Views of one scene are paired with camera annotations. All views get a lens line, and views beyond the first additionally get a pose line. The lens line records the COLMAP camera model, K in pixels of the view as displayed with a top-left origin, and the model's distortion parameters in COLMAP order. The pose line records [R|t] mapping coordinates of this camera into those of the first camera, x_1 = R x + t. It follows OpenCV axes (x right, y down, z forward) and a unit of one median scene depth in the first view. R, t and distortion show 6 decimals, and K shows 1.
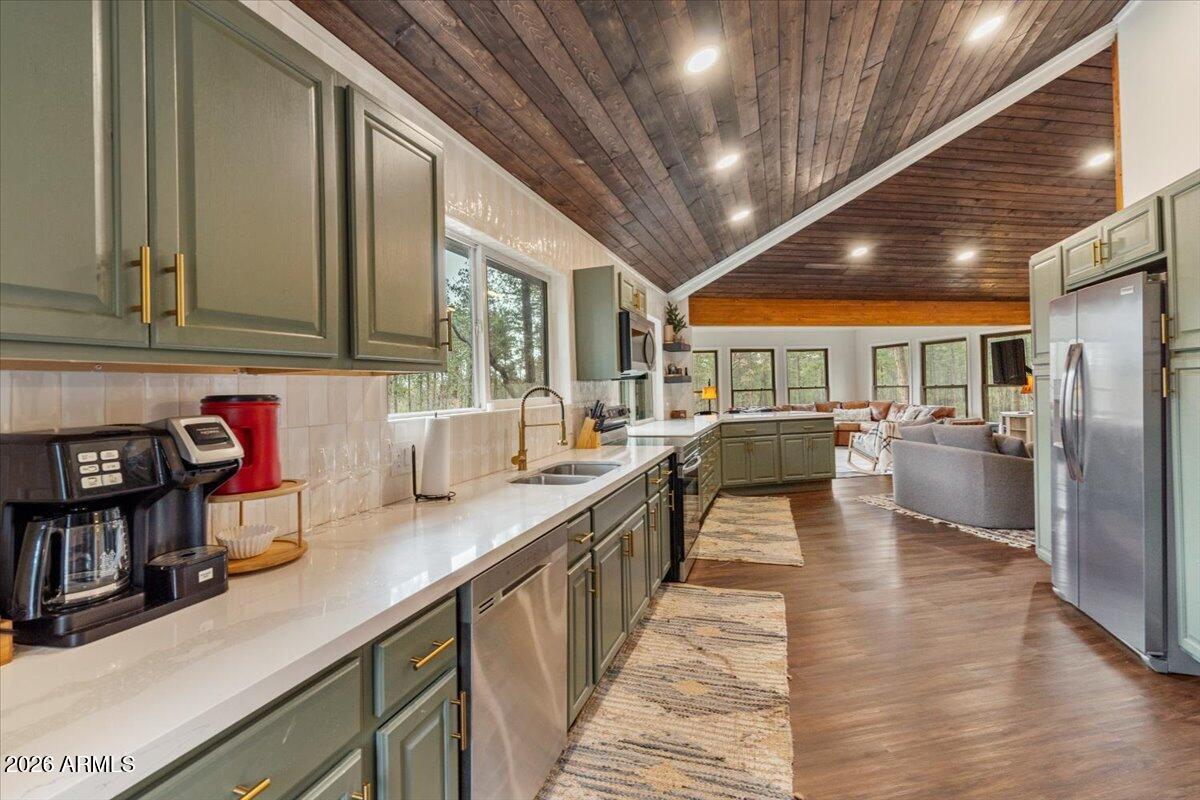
lens RADIAL K [[556.2, 0, 607.3], [0, 556.2, 385.5], [0, 0, 1]] dist [-0.000603, 0.001824]
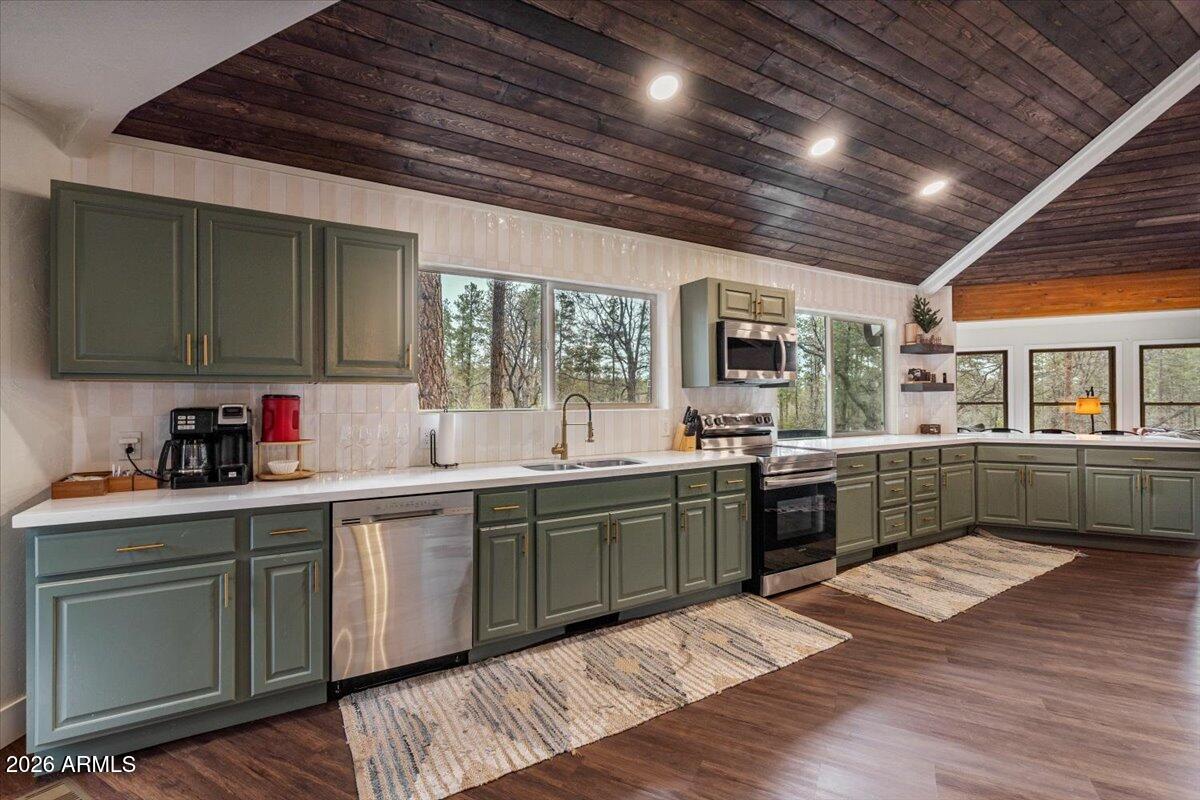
lens RADIAL K [[556.2, 0, 599.1], [0, 556.2, 397.1], [0, 0, 1]] dist [-0.000603, 0.001824]
pose [[0.757295, 0.023369, -0.652654, 0.471774], [-0.013888, 0.999710, 0.019682, -0.009035], [0.652925, -0.005841, 0.757400, 0.069019]]
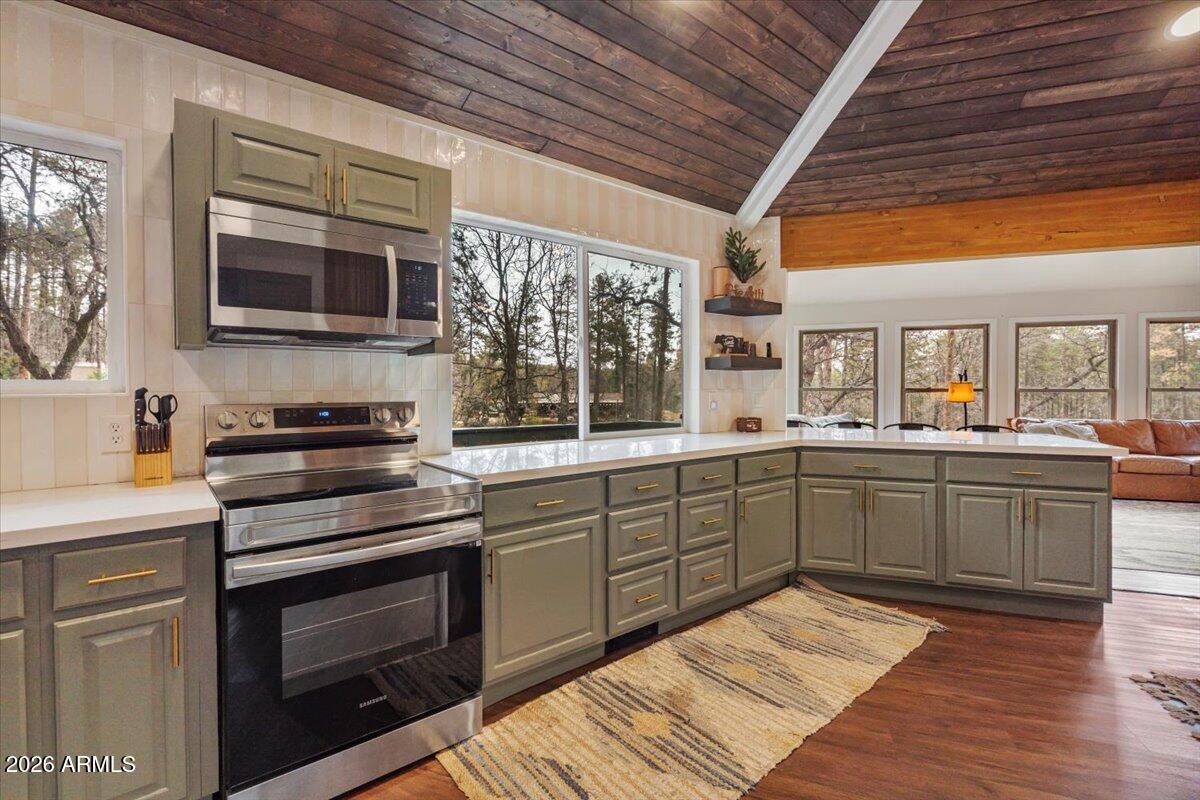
lens RADIAL K [[556.2, 0, 603.9], [0, 556.2, 391.4], [0, 0, 1]] dist [-0.000603, 0.001824]
pose [[0.841084, 0.034563, -0.539800, 0.496143], [-0.021699, 0.999309, 0.030175, 0.005635], [0.540470, -0.013666, 0.841252, 0.701749]]
